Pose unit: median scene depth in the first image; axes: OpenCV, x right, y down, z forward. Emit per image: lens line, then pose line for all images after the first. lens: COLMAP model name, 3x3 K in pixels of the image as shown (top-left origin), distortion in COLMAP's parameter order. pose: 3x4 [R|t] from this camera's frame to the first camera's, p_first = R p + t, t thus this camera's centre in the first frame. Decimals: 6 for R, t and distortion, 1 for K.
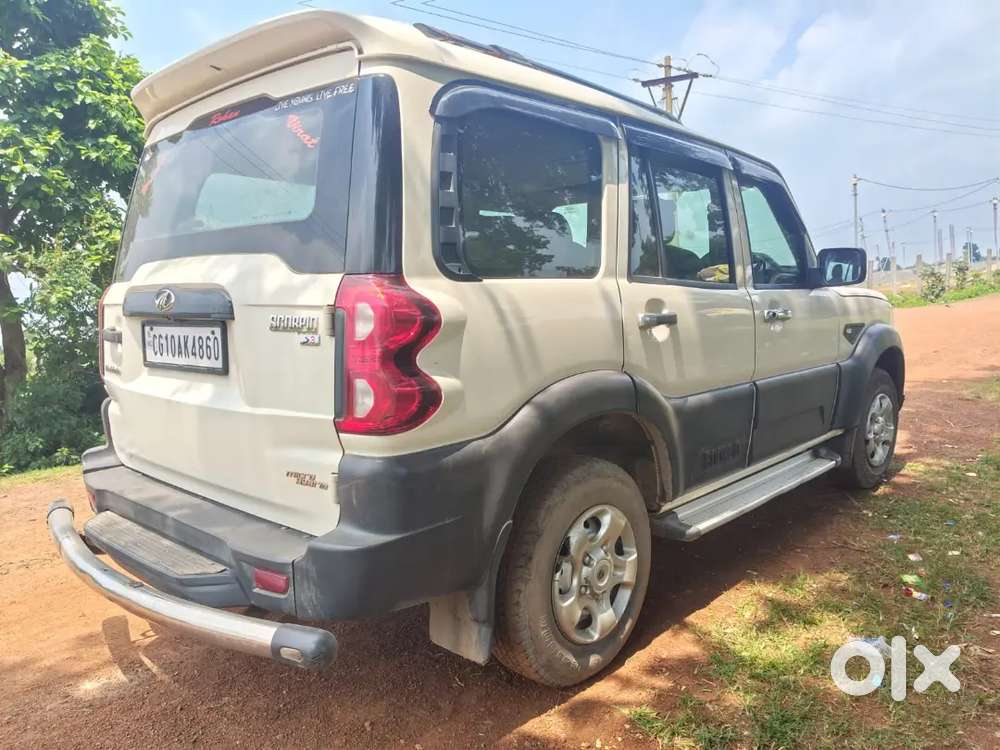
lens RADIAL K [[762.9, 0, 493.0], [0, 762.9, 362.6], [0, 0, 1]] dist [0.031878, -0.077686]
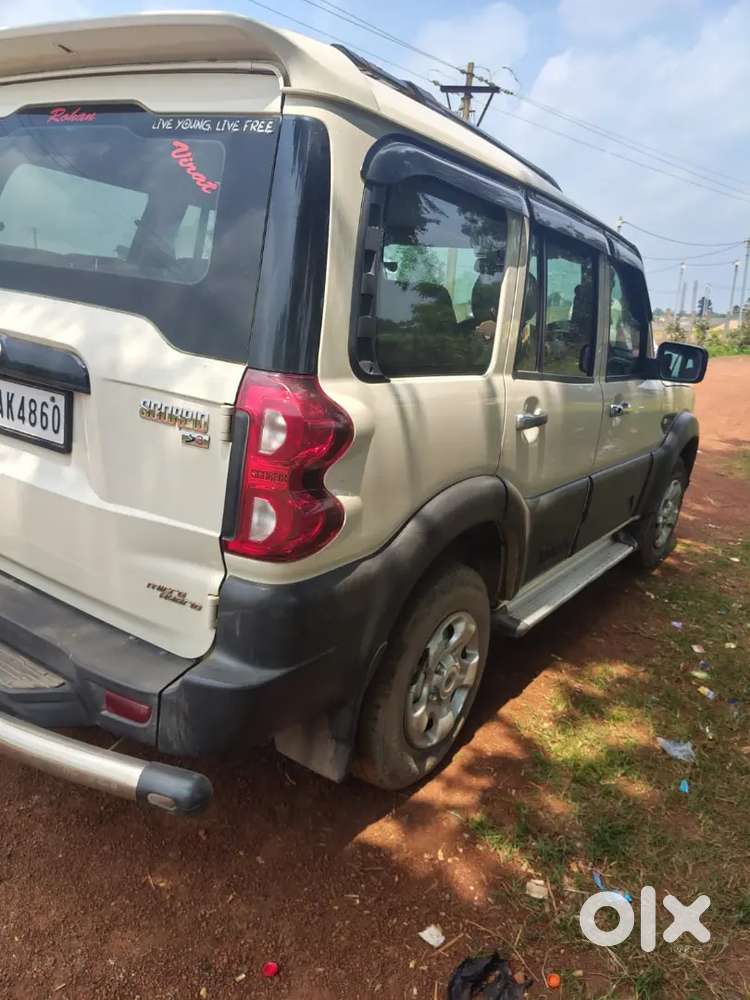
lens RADIAL K [[770.2, 0, 379.7], [0, 770.2, 493.8], [0, 0, 1]] dist [0.039306, -0.116764]
pose [[0.976223, 0.088254, 0.197988, -0.173264], [-0.119735, 0.980927, 0.153124, -0.105159], [-0.180698, -0.173189, 0.968170, 0.114333]]
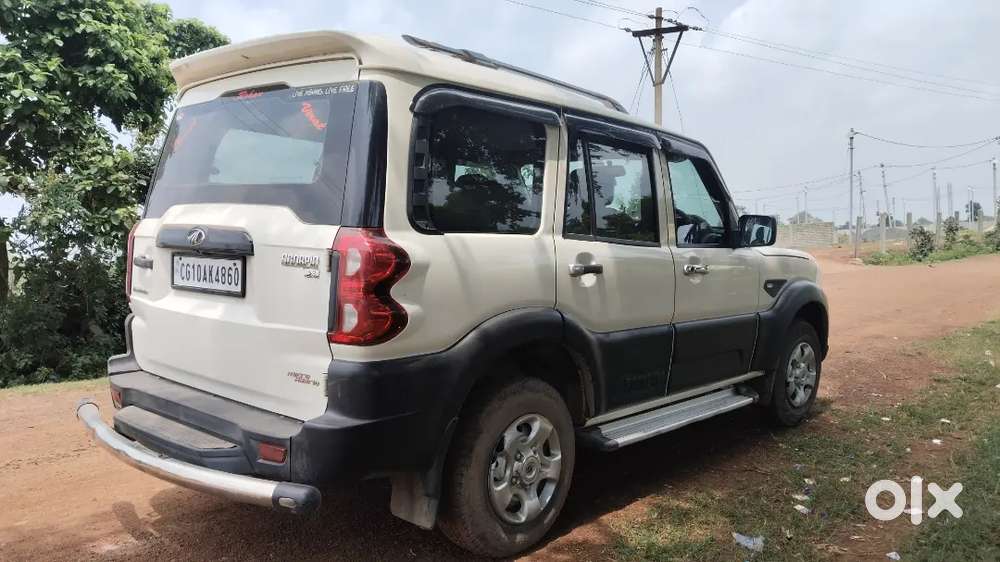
lens RADIAL K [[796.6, 0, 499.8], [0, 796.6, 269.2], [0, 0, 1]] dist [0.083740, -0.163882]
pose [[0.998653, 0.045353, 0.025191, 0.047368], [-0.044235, 0.998083, -0.043278, 0.007833], [-0.027106, 0.042105, 0.998745, -0.356983]]
